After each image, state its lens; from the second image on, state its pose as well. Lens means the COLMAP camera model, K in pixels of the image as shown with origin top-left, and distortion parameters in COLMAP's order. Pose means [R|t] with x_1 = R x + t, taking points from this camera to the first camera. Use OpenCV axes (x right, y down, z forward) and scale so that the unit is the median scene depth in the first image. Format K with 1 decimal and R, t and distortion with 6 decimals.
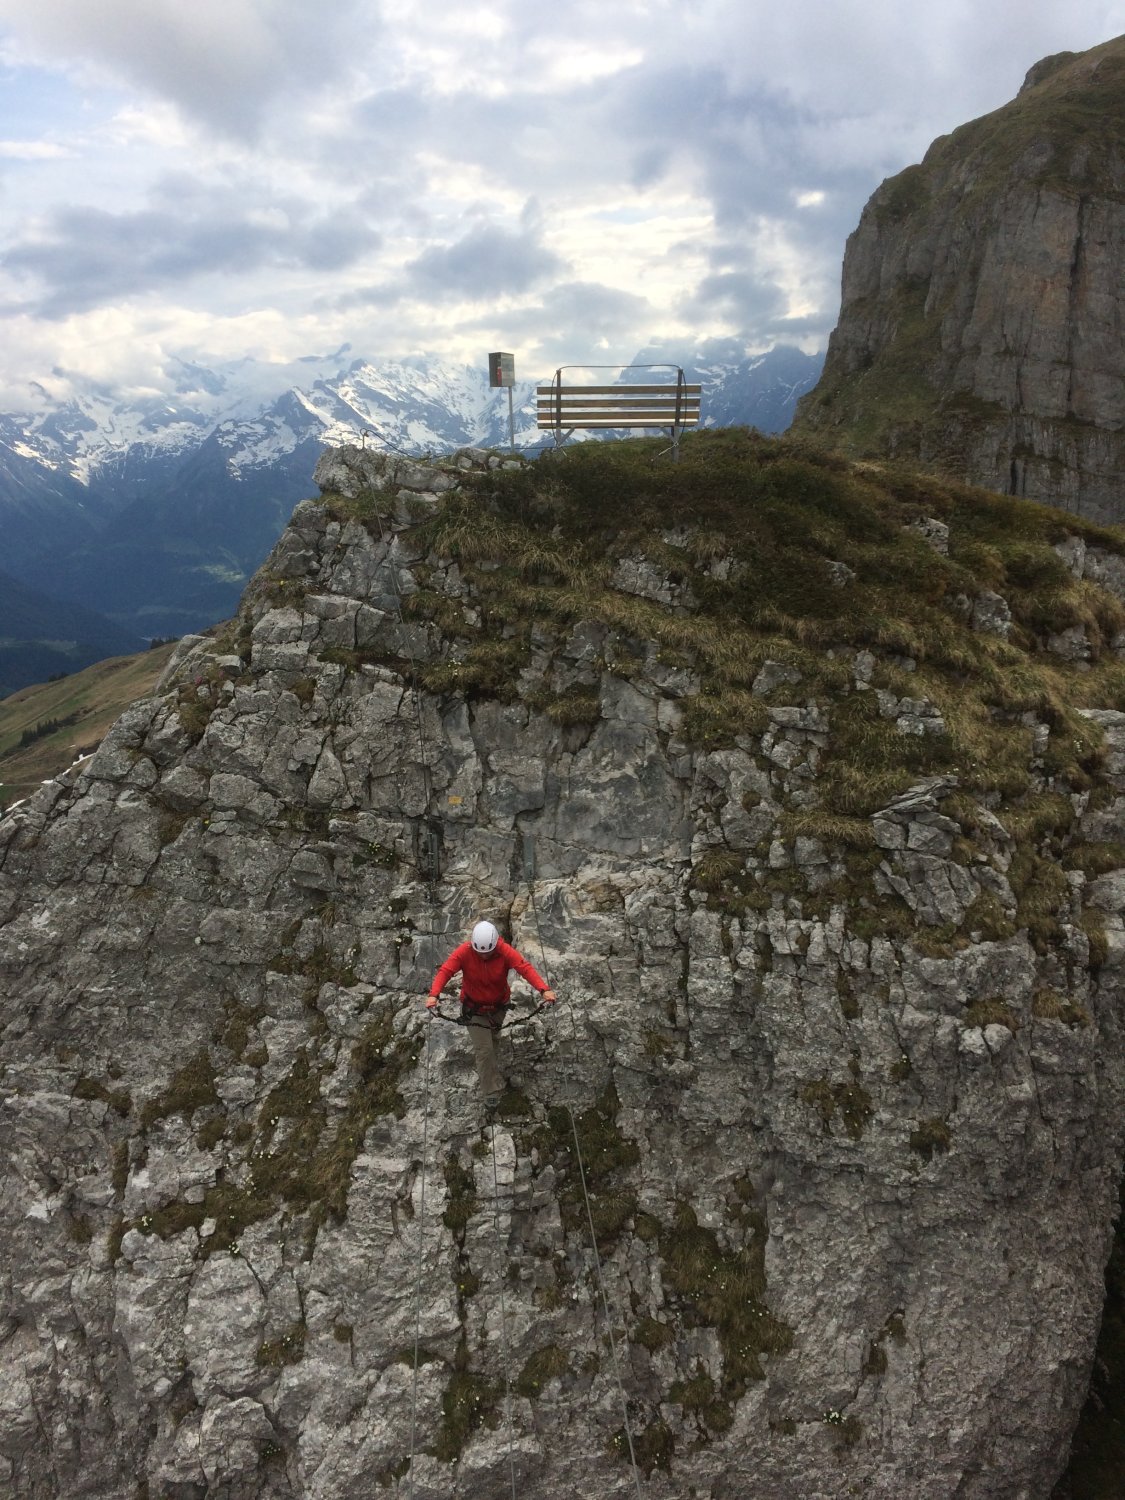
lens RADIAL K [[1270.5, 0, 566.4], [0, 1270.5, 756.5], [0, 0, 1]] dist [0.071566, -0.087517]
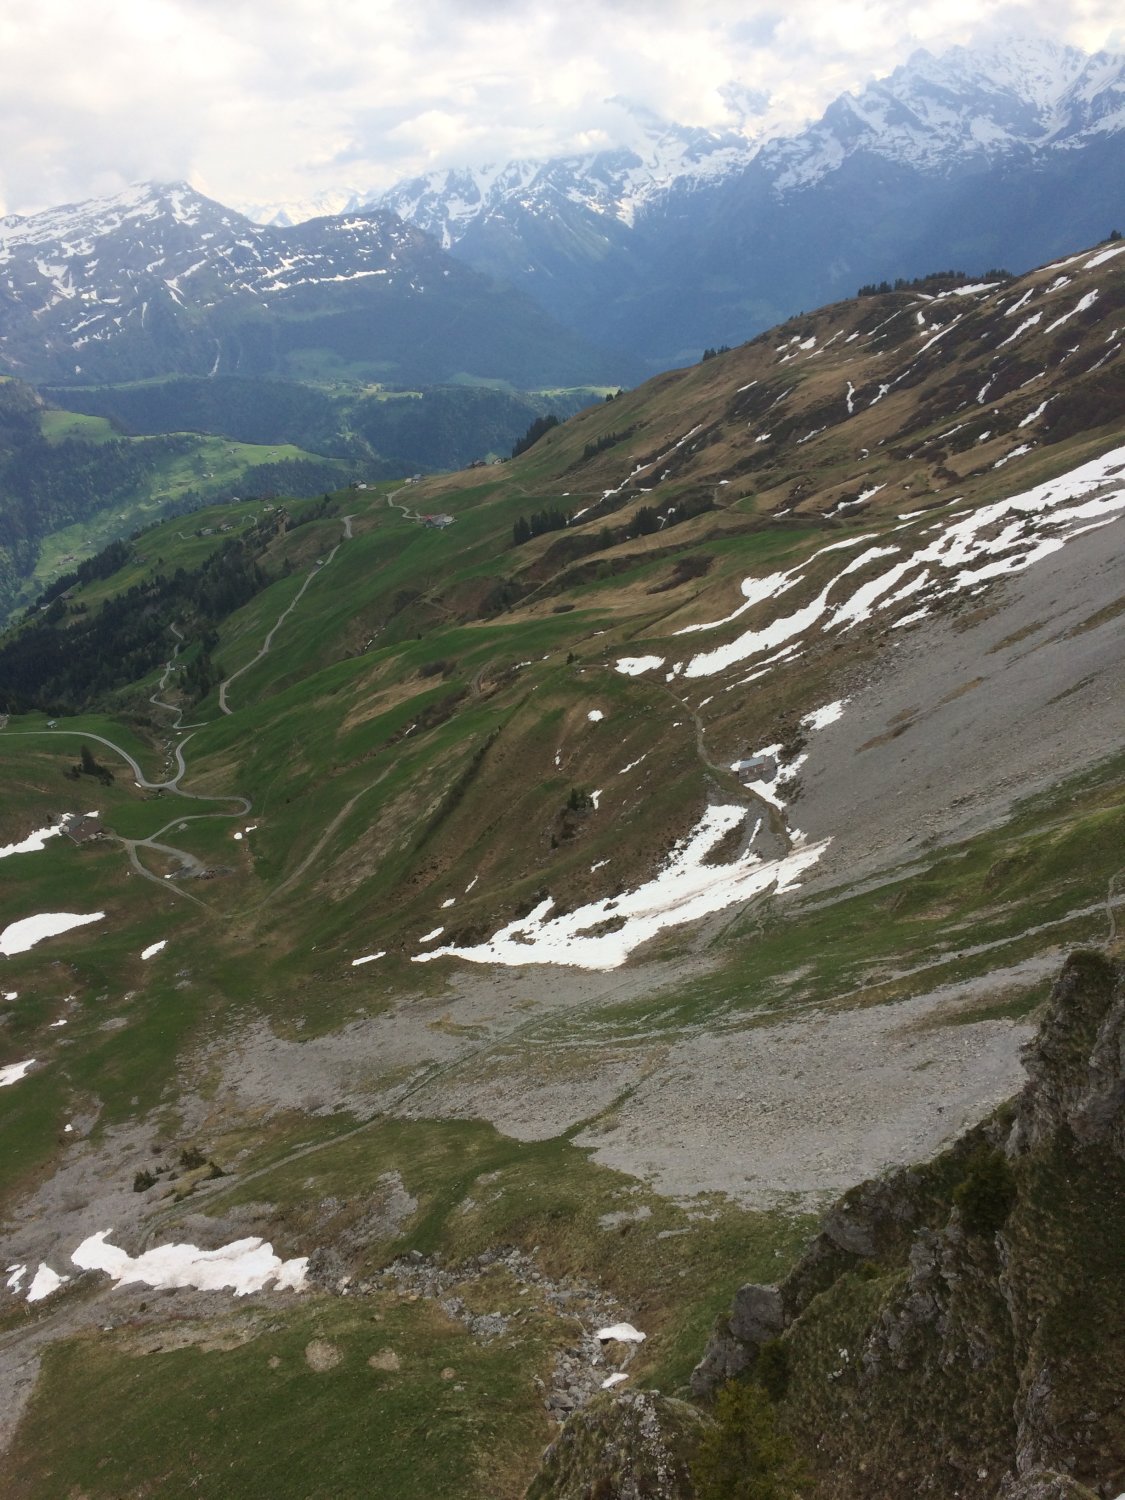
lens RADIAL K [[1270.5, 0, 567.3], [0, 1270.5, 742.3], [0, 0, 1]] dist [0.071566, -0.087517]
pose [[0.918642, 0.077950, -0.387324, -0.959379], [-0.004438, 0.982318, 0.187167, 1.201864], [0.395065, -0.170221, 0.902745, 0.906460]]
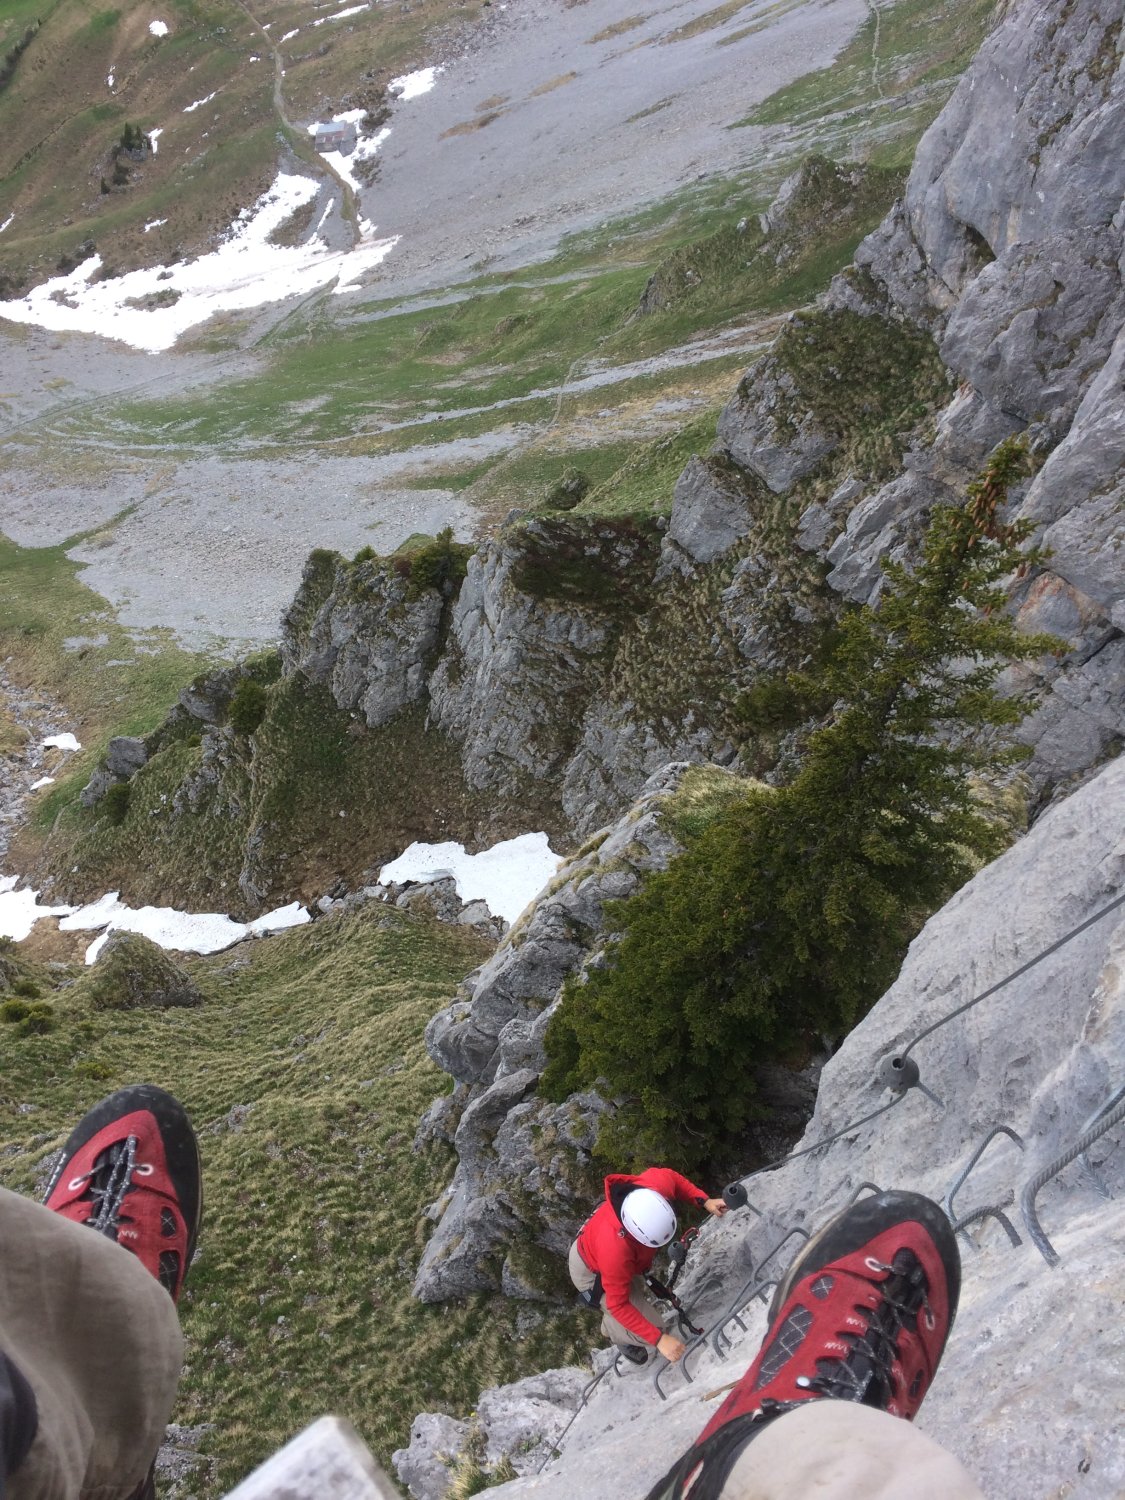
lens RADIAL K [[1270.5, 0, 569.8], [0, 1270.5, 761.1], [0, 0, 1]] dist [0.071566, -0.087517]
pose [[0.964578, 0.263692, -0.007509, -0.303367], [-0.205709, 0.769687, 0.604373, 0.501584], [0.165148, -0.581420, 0.796666, 0.730223]]
